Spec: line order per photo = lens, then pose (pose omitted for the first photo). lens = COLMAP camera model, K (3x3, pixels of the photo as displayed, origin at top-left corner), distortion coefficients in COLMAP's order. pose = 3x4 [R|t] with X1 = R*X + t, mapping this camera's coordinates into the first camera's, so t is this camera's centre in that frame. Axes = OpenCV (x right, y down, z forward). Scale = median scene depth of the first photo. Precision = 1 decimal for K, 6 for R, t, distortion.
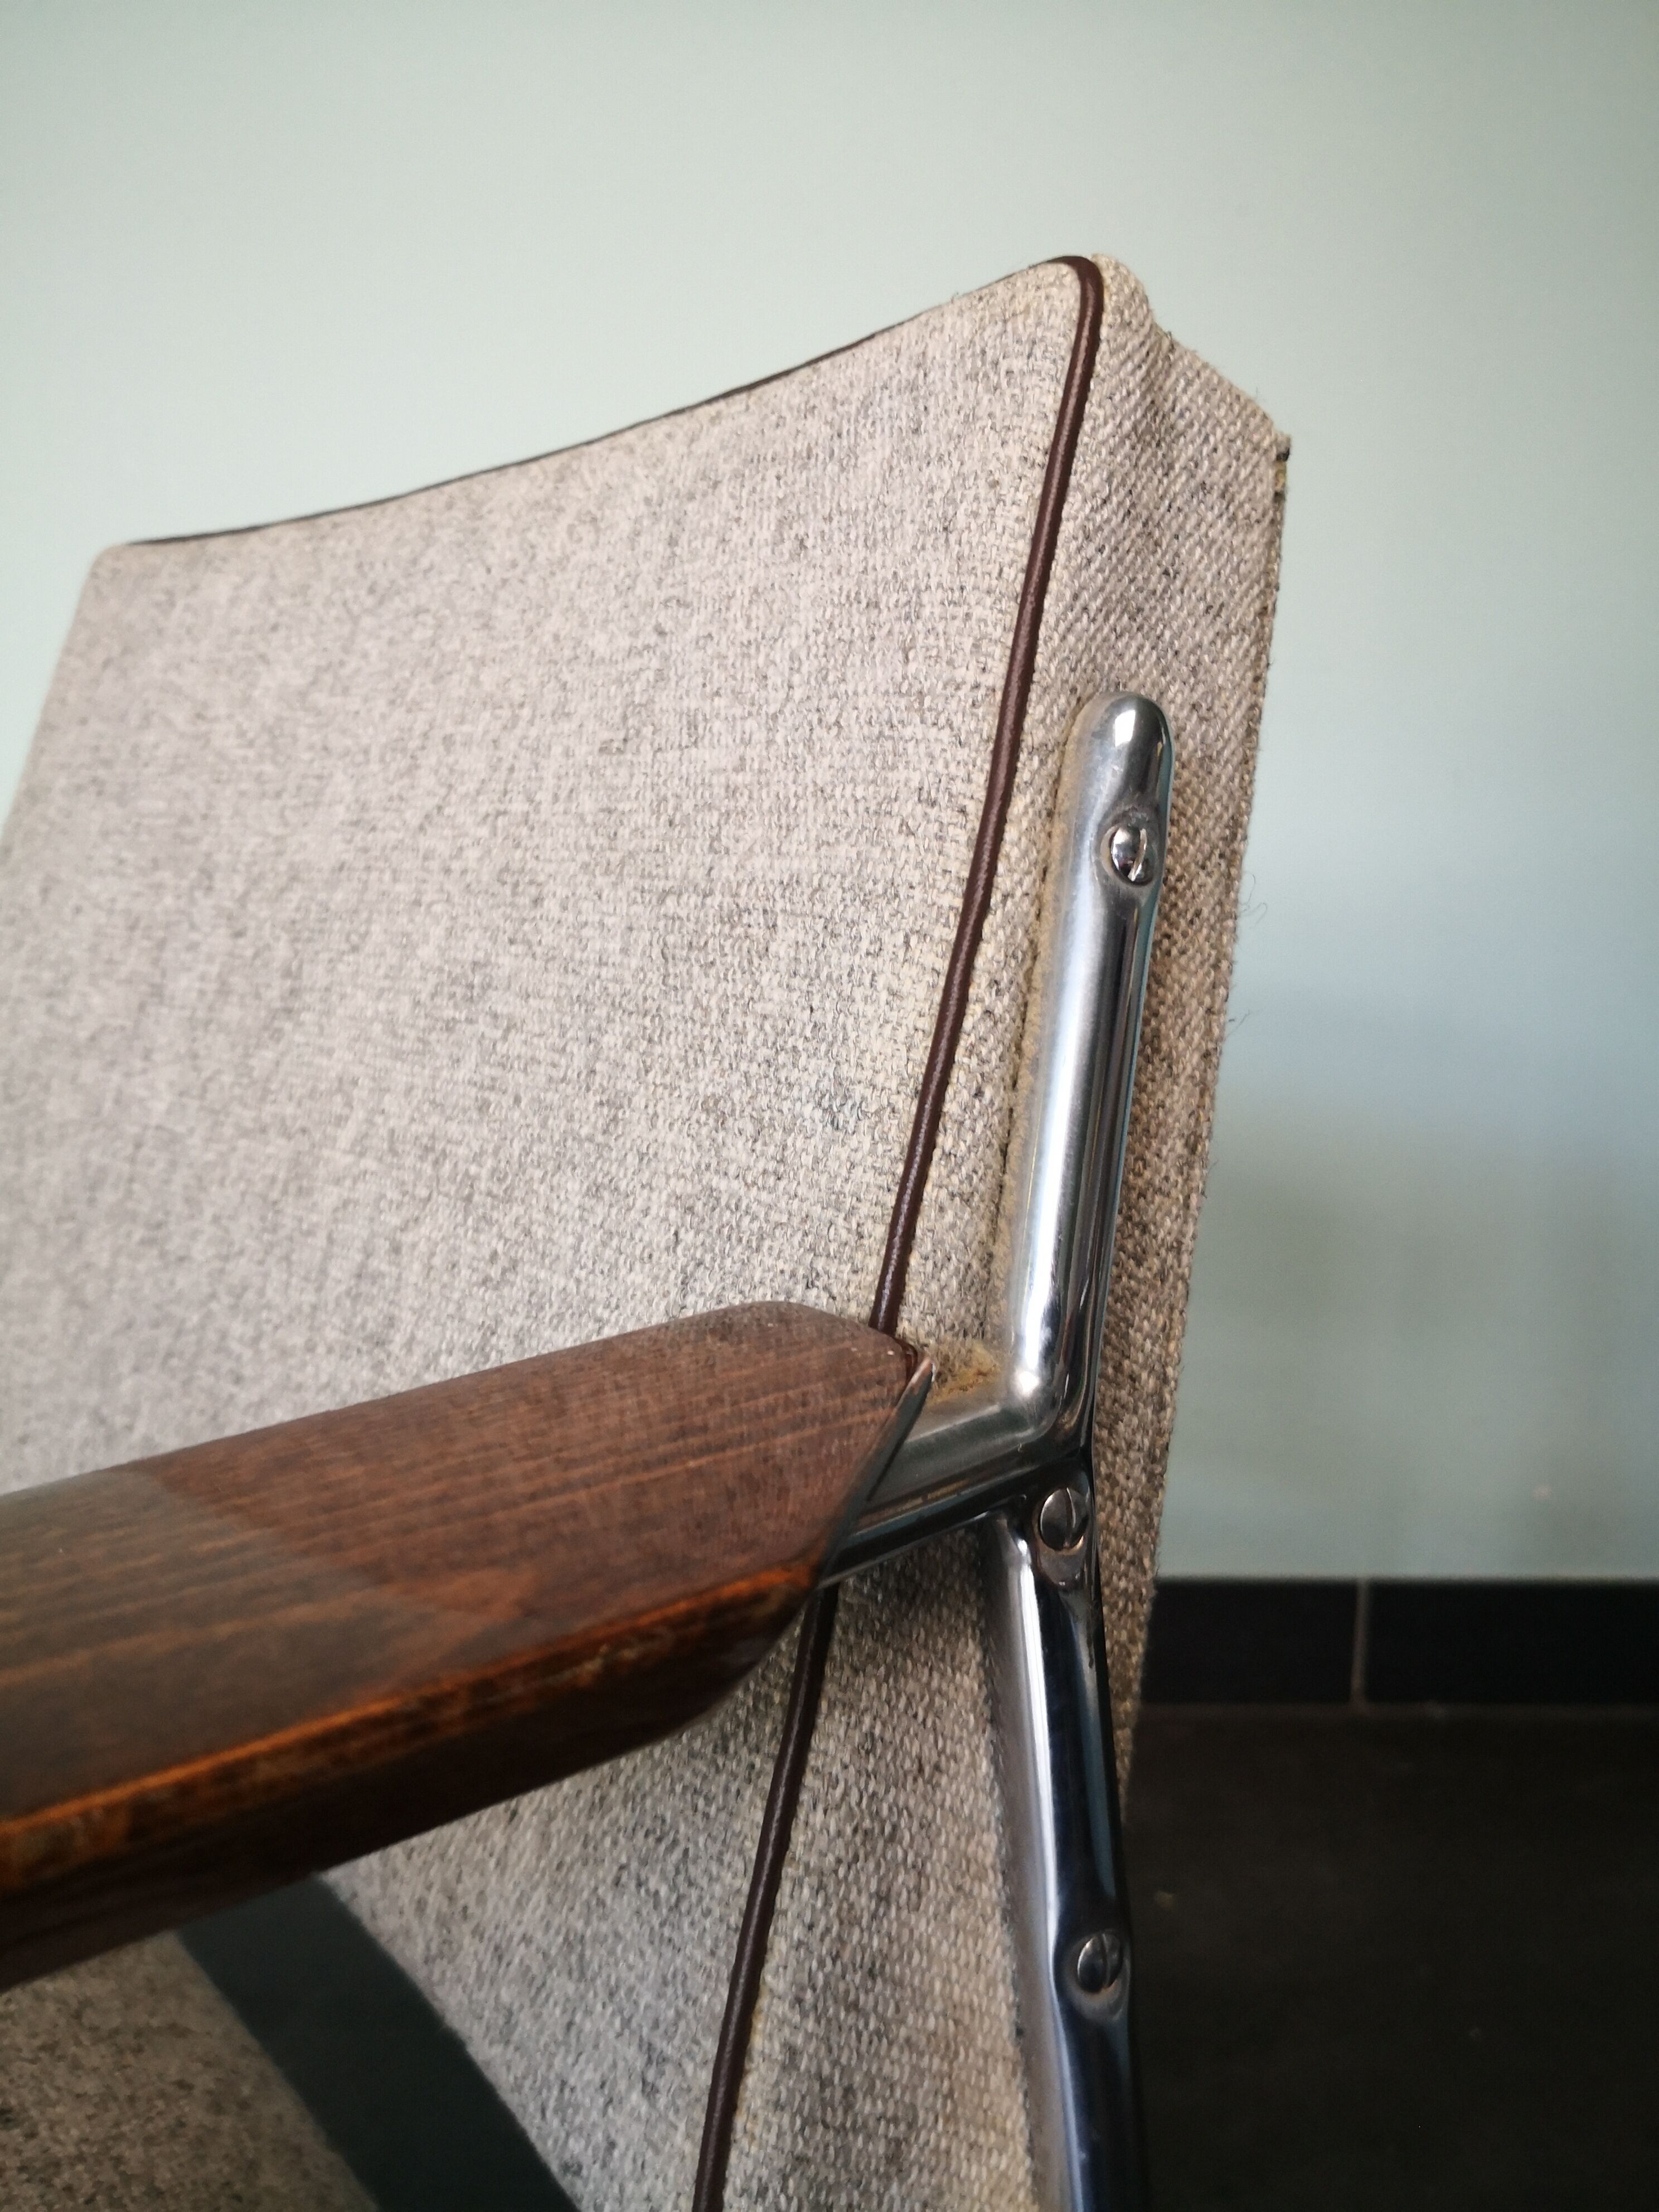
lens RADIAL K [[1855.3, 0, 825.2], [0, 1855.3, 1113.1], [0, 0, 1]] dist [0.006051, -0.021668]
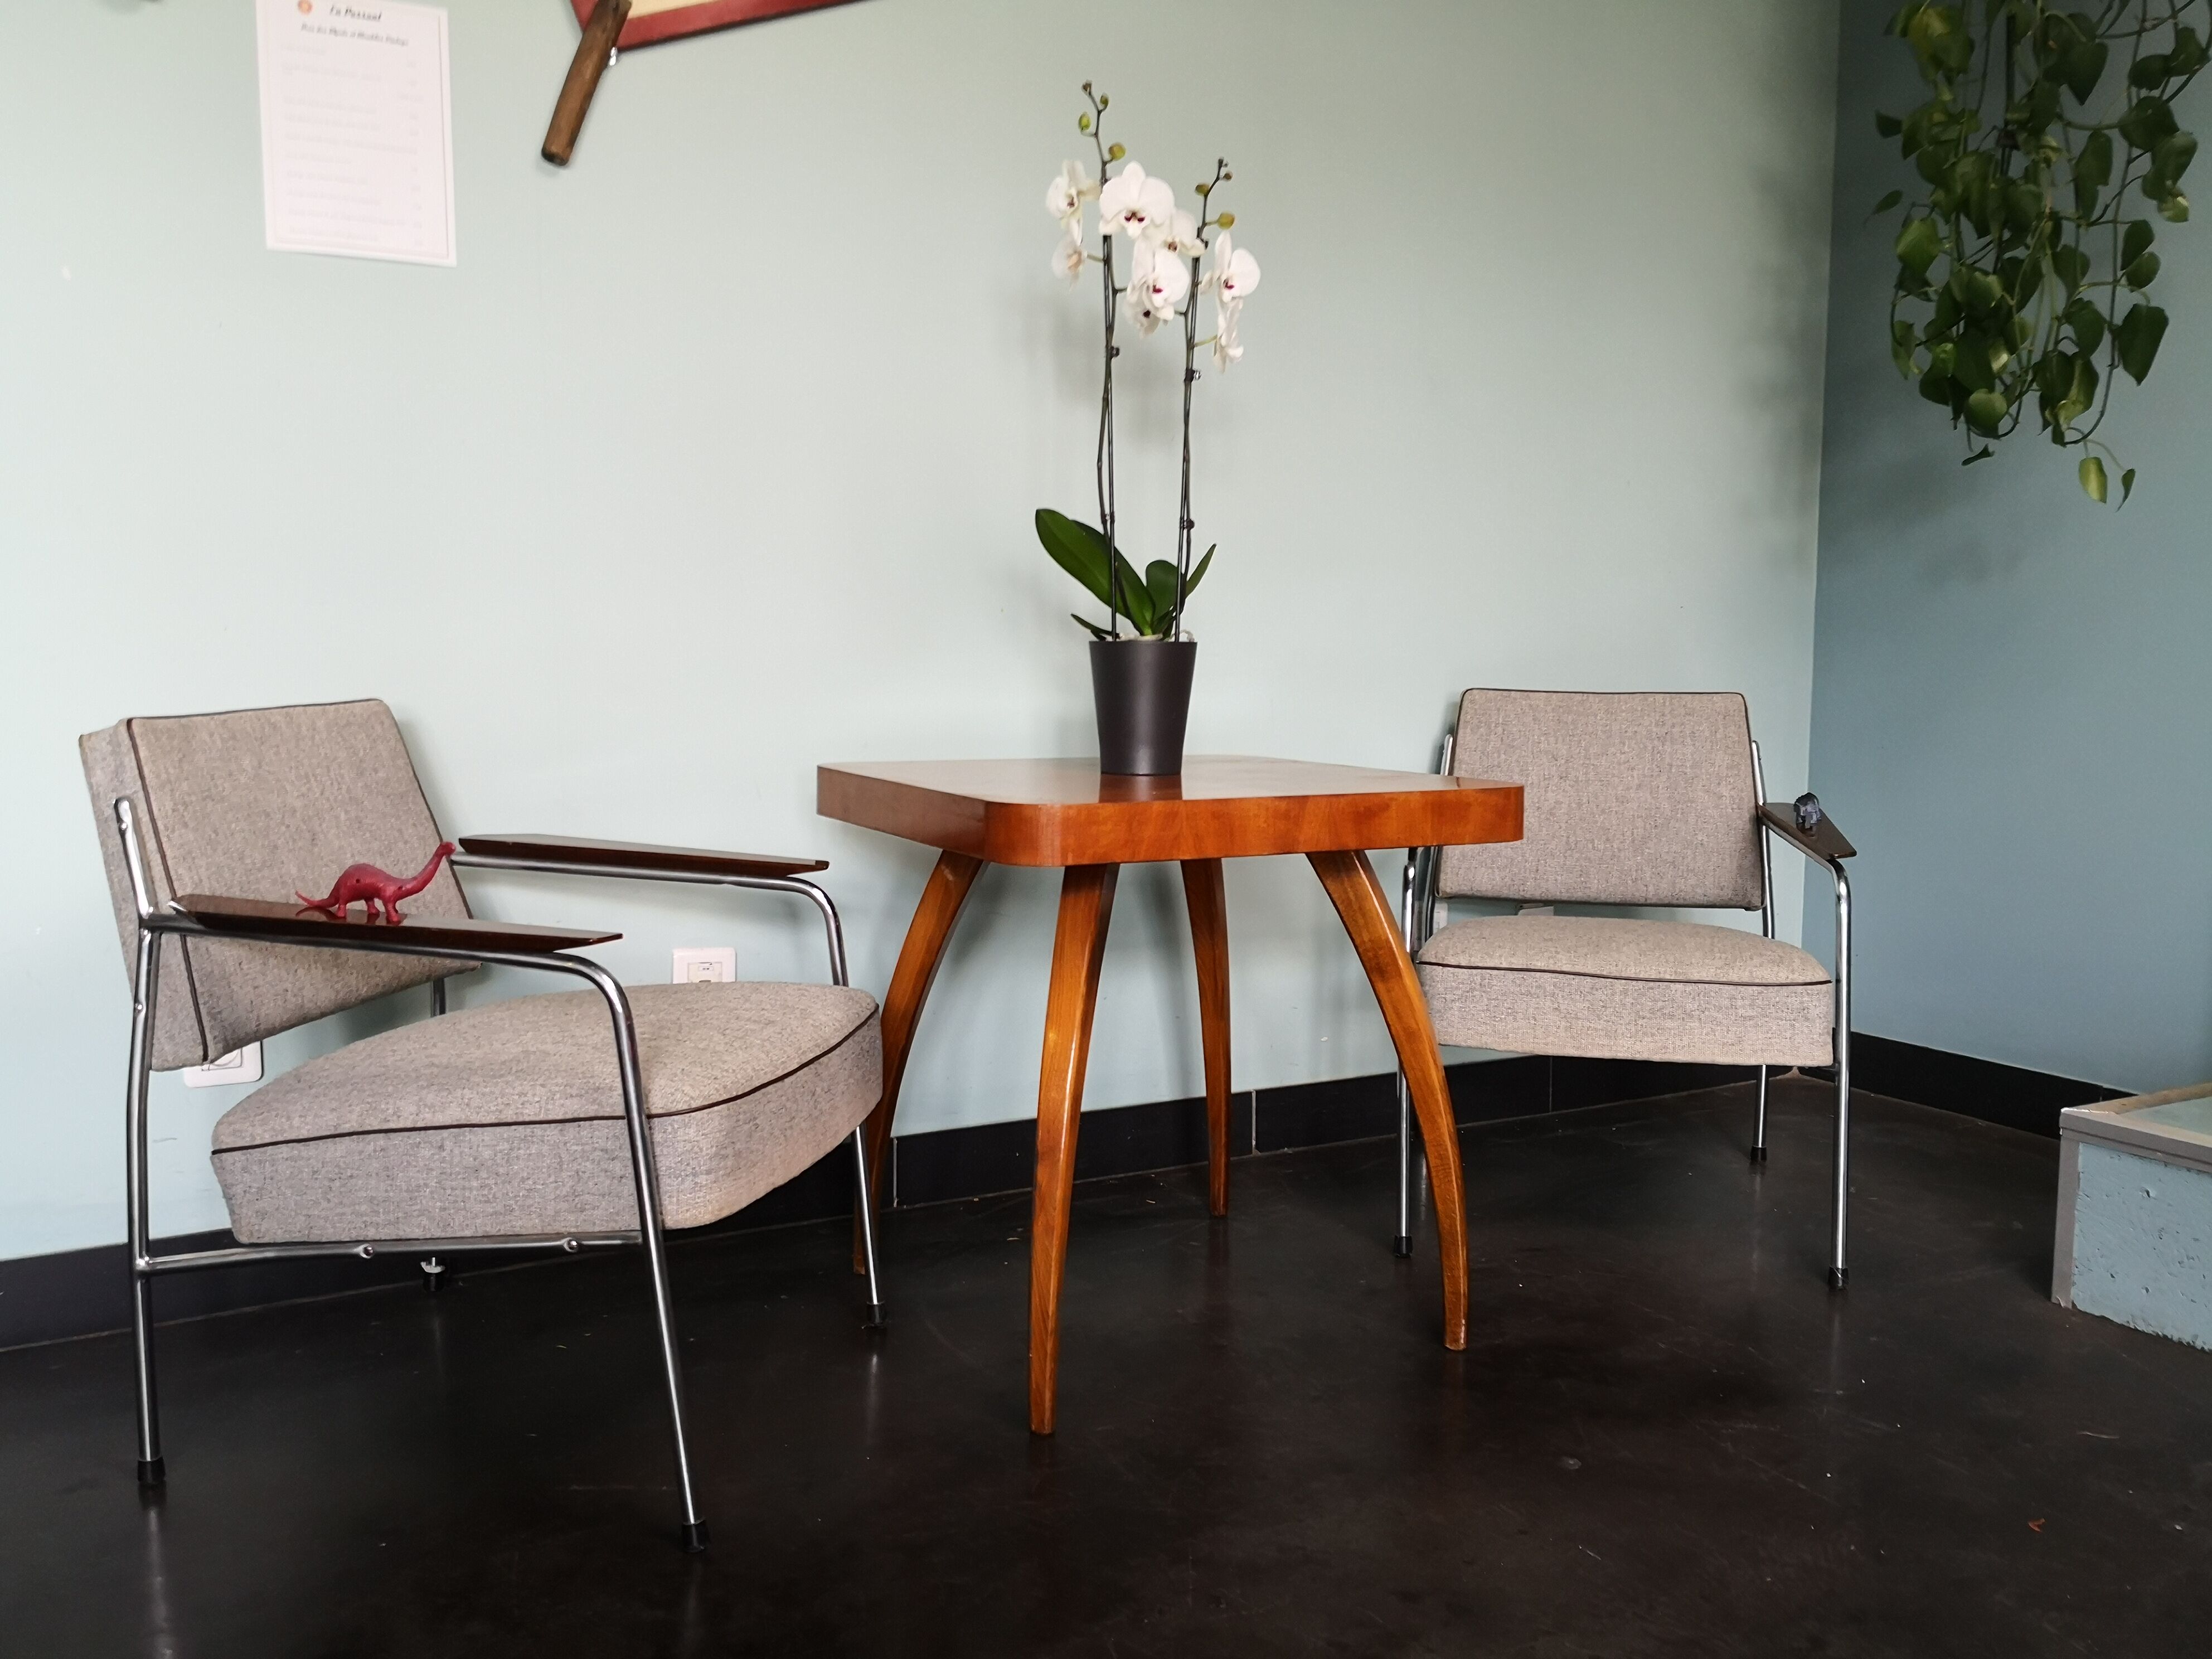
lens RADIAL K [[1840.7, 0, 1108.0], [0, 1840.7, 844.0], [0, 0, 1]] dist [0.016870, -0.009375]
pose [[-0.607947, -0.114703, 0.785649, -6.403245], [0.091376, 0.972827, 0.212739, -1.054123], [-0.788702, 0.201123, -0.580946, 2.711280]]
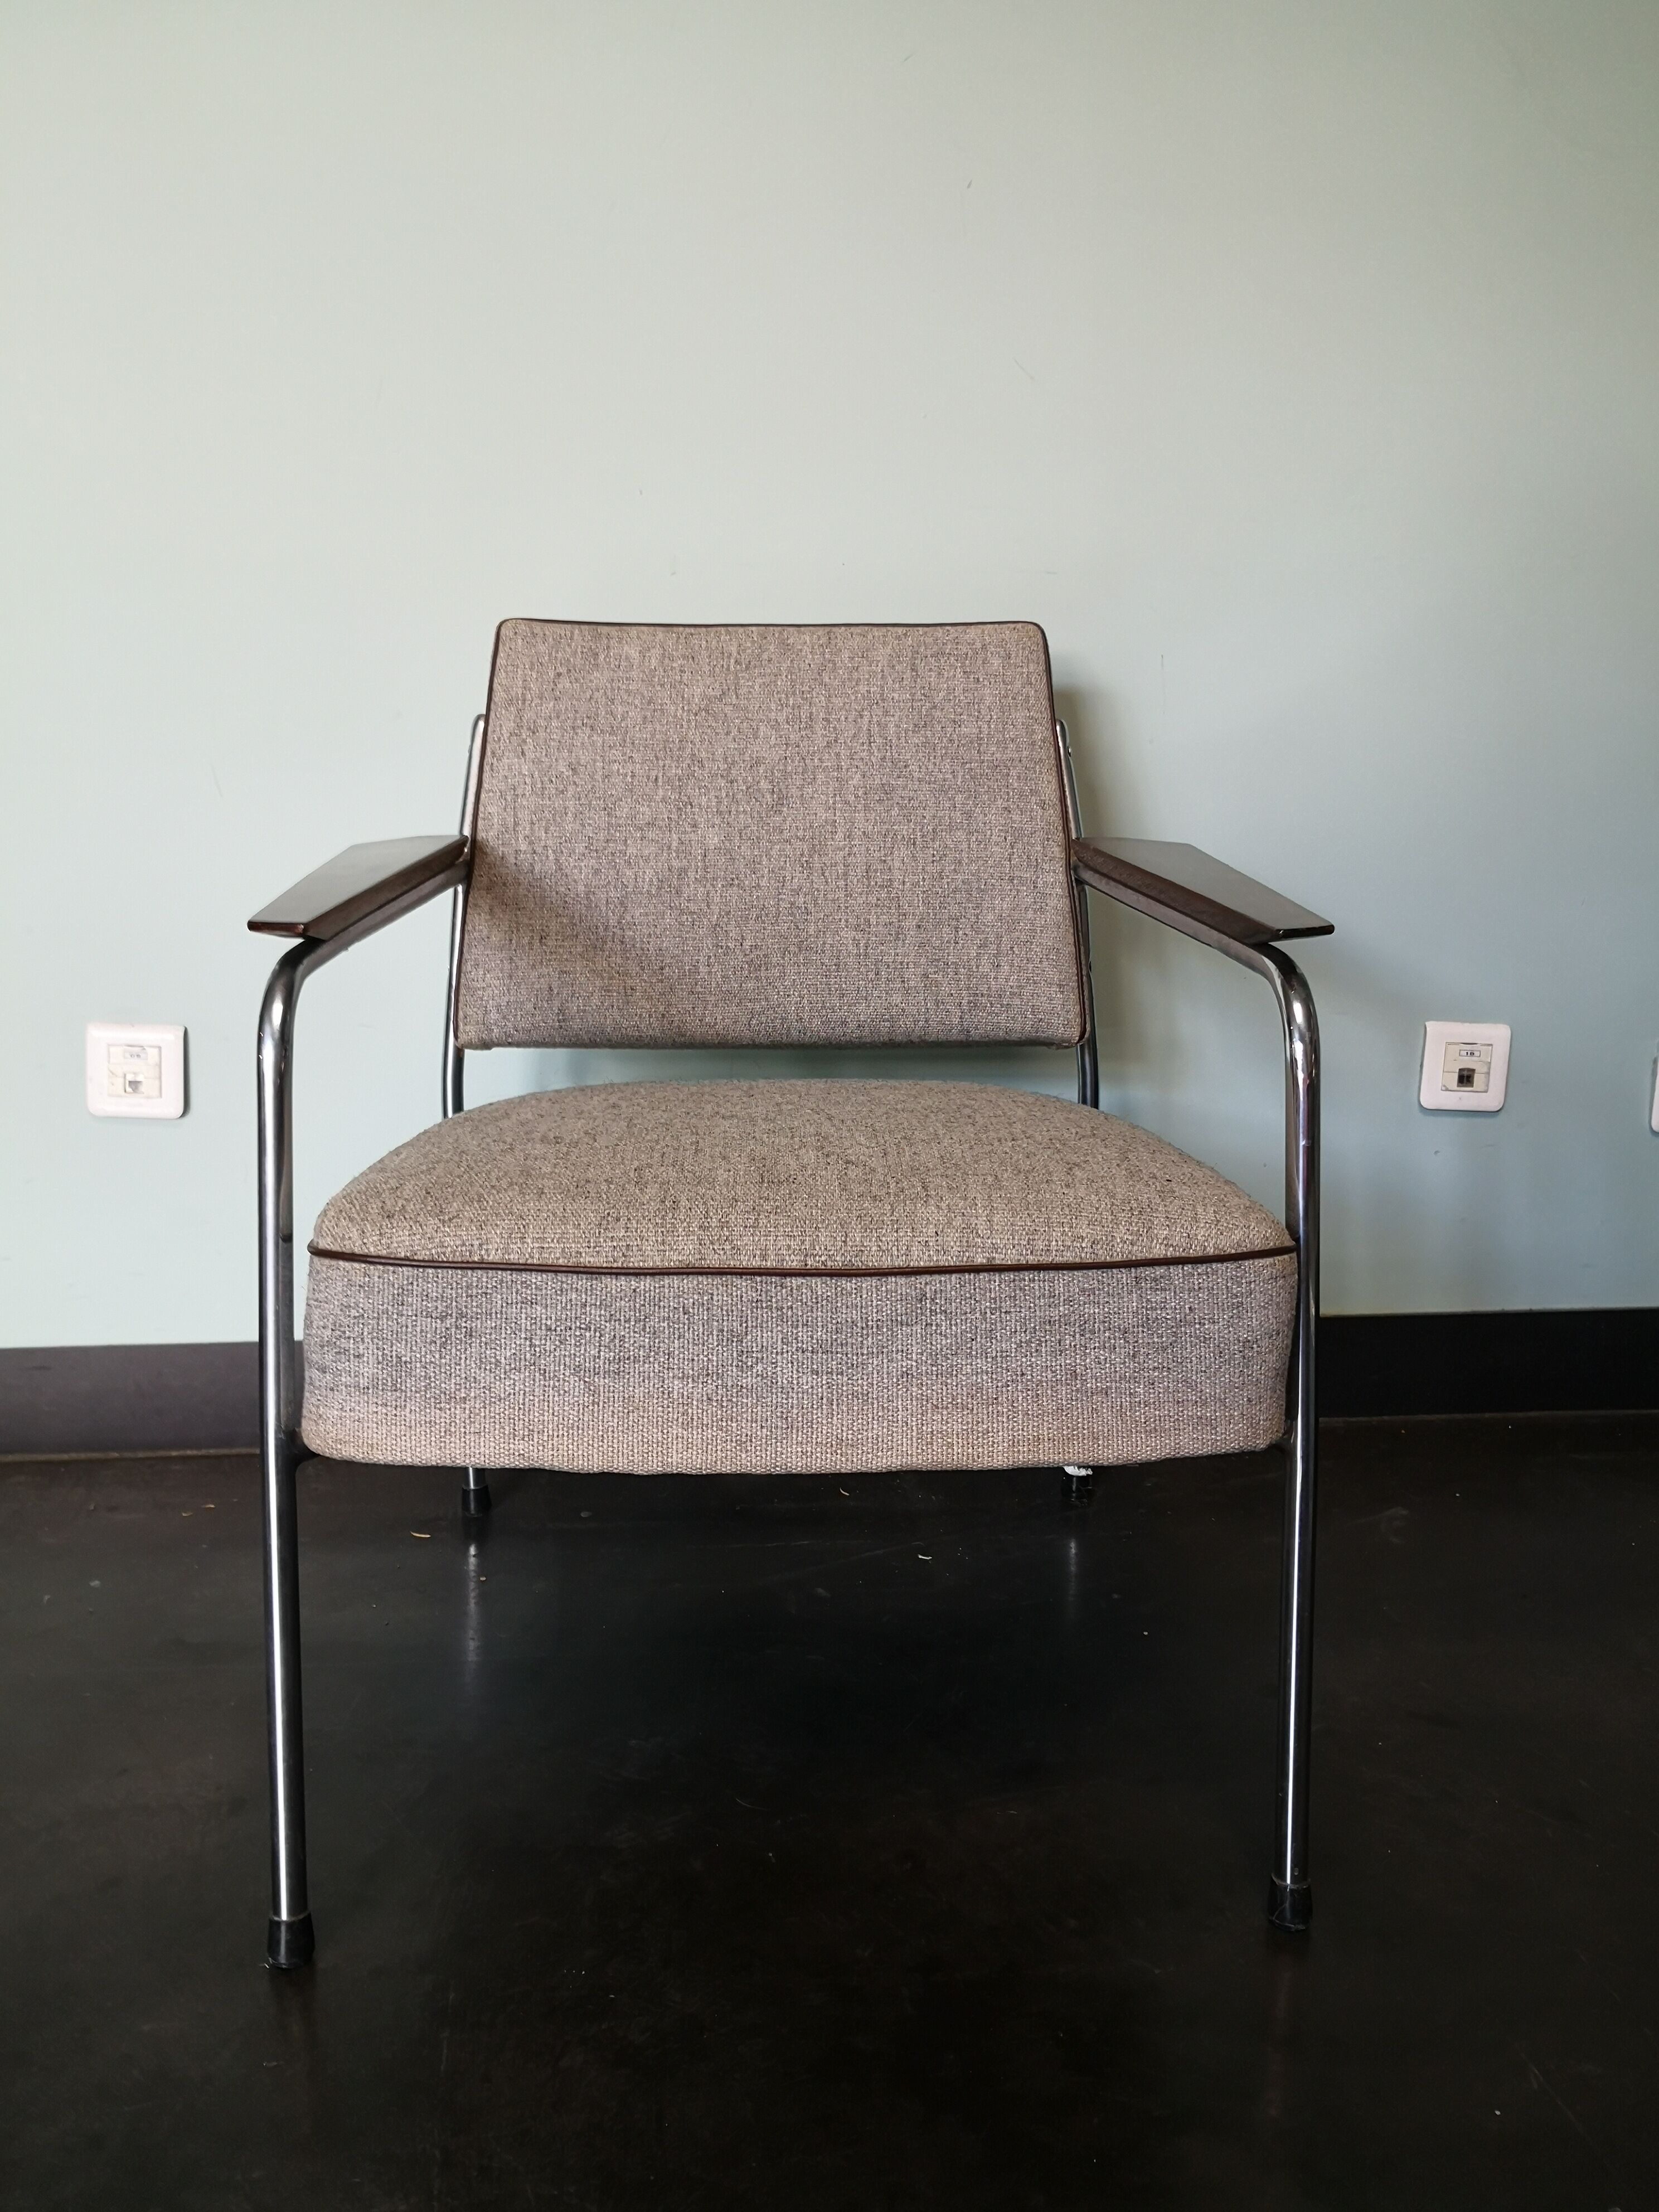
lens RADIAL K [[1731.1, 0, 823.1], [0, 1731.1, 1122.3], [0, 0, 1]] dist [0.107374, -0.178242]
pose [[0.613612, -0.184855, 0.767664, -3.511592], [0.109960, 0.982742, 0.148753, 0.063187], [-0.781913, -0.006864, 0.623349, -1.246557]]
